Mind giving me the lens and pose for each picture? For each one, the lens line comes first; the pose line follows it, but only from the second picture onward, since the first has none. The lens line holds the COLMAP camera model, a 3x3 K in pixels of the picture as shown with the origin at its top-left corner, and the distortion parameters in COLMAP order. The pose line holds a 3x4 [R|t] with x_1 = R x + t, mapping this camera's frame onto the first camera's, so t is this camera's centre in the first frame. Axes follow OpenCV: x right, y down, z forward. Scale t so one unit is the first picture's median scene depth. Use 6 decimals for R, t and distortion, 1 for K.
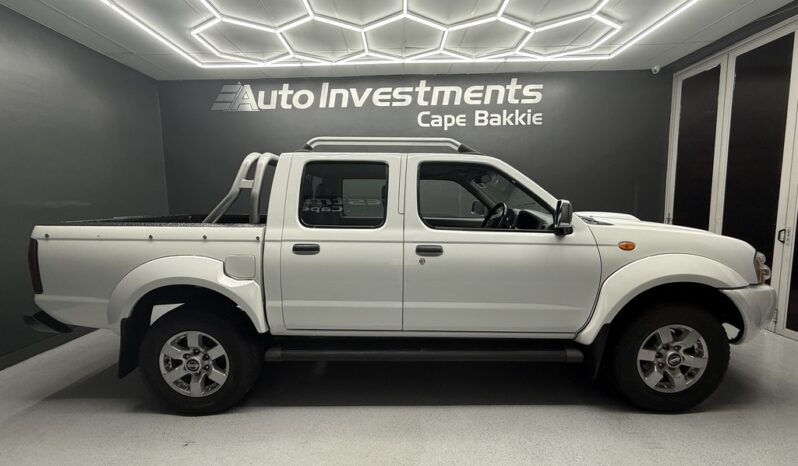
lens RADIAL K [[317.6, 0, 399.2], [0, 317.6, 235.5], [0, 0, 1]] dist [0.000343, 0.000925]
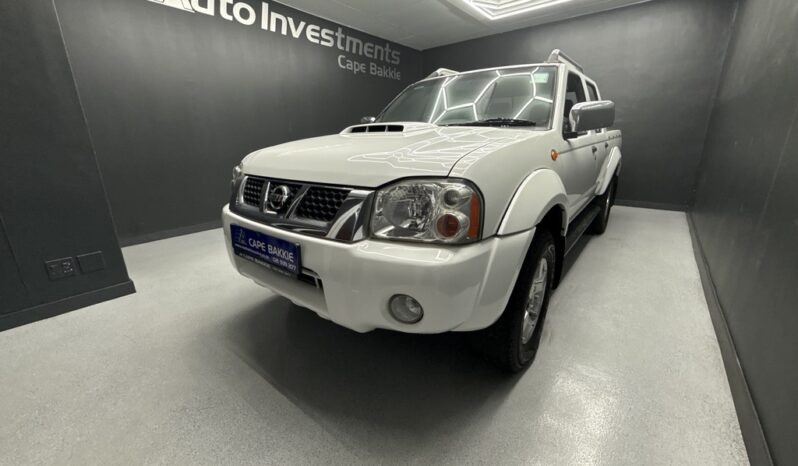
lens RADIAL K [[317.6, 0, 400.6], [0, 317.6, 230.9], [0, 0, 1]] dist [0.000343, 0.000925]
pose [[0.612816, -0.210588, 0.761649, -0.878801], [0.088532, 0.976066, 0.198641, 0.056157], [-0.785251, -0.054300, 0.616792, 0.013396]]
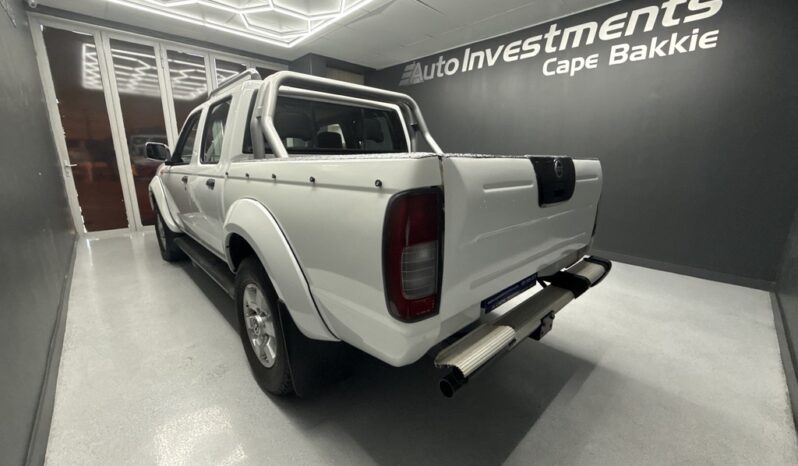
lens RADIAL K [[317.6, 0, 398.8], [0, 317.6, 234.9], [0, 0, 1]] dist [0.000343, 0.000925]
pose [[0.696858, 0.193113, -0.690722, 0.533562], [-0.094283, 0.979377, 0.178695, 0.008196], [0.710985, -0.059401, 0.700694, -0.045962]]
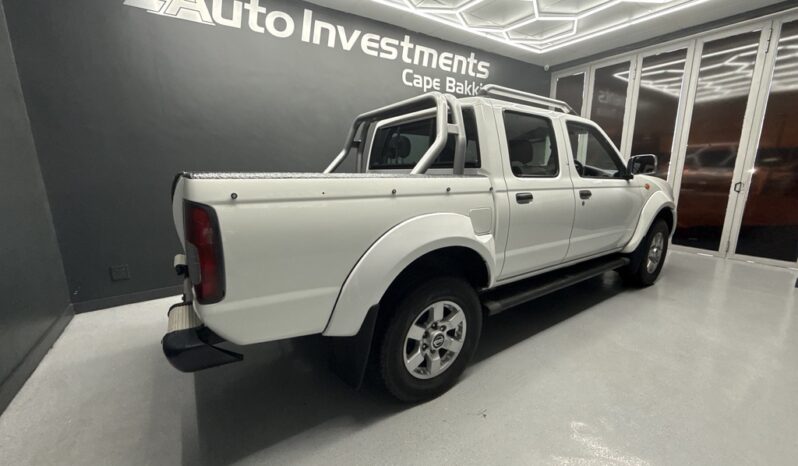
lens RADIAL K [[317.6, 0, 401.5], [0, 317.6, 234.1], [0, 0, 1]] dist [0.000343, 0.000925]
pose [[0.823306, -0.110392, 0.556759, -0.547145], [0.060351, 0.992370, 0.107520, 0.011269], [-0.564380, -0.054921, 0.823686, 0.170882]]
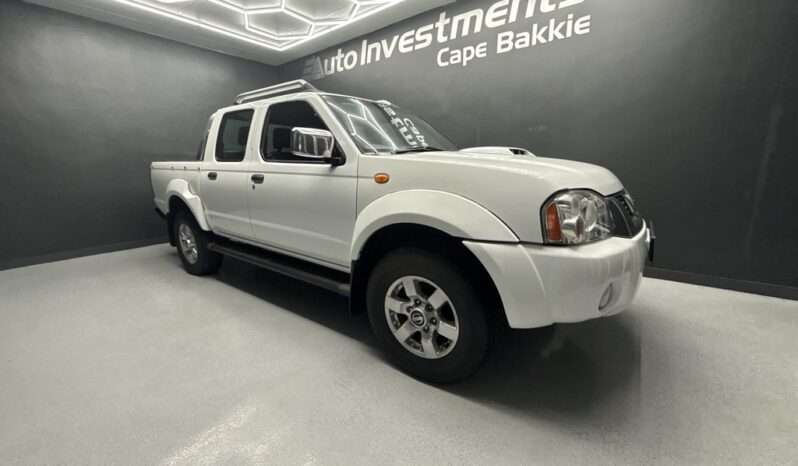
lens RADIAL K [[317.6, 0, 399.2], [0, 317.6, 234.9], [0, 0, 1]] dist [0.000343, 0.000925]
pose [[0.802453, 0.125933, -0.583276, 0.584879], [-0.059474, 0.989489, 0.131814, 0.031395], [0.593744, -0.071084, 0.801508, 0.145893]]
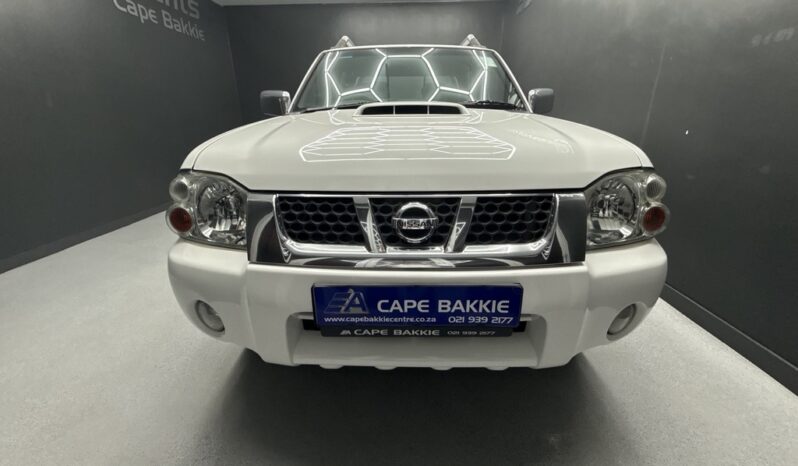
lens RADIAL K [[317.6, 0, 396.5], [0, 317.6, 231.3], [0, 0, 1]] dist [0.000343, 0.000925]
pose [[0.018785, -0.324543, 0.945684, -0.893418], [0.114636, 0.940313, 0.320422, 0.017337], [-0.993230, 0.102391, 0.054868, 0.301387]]
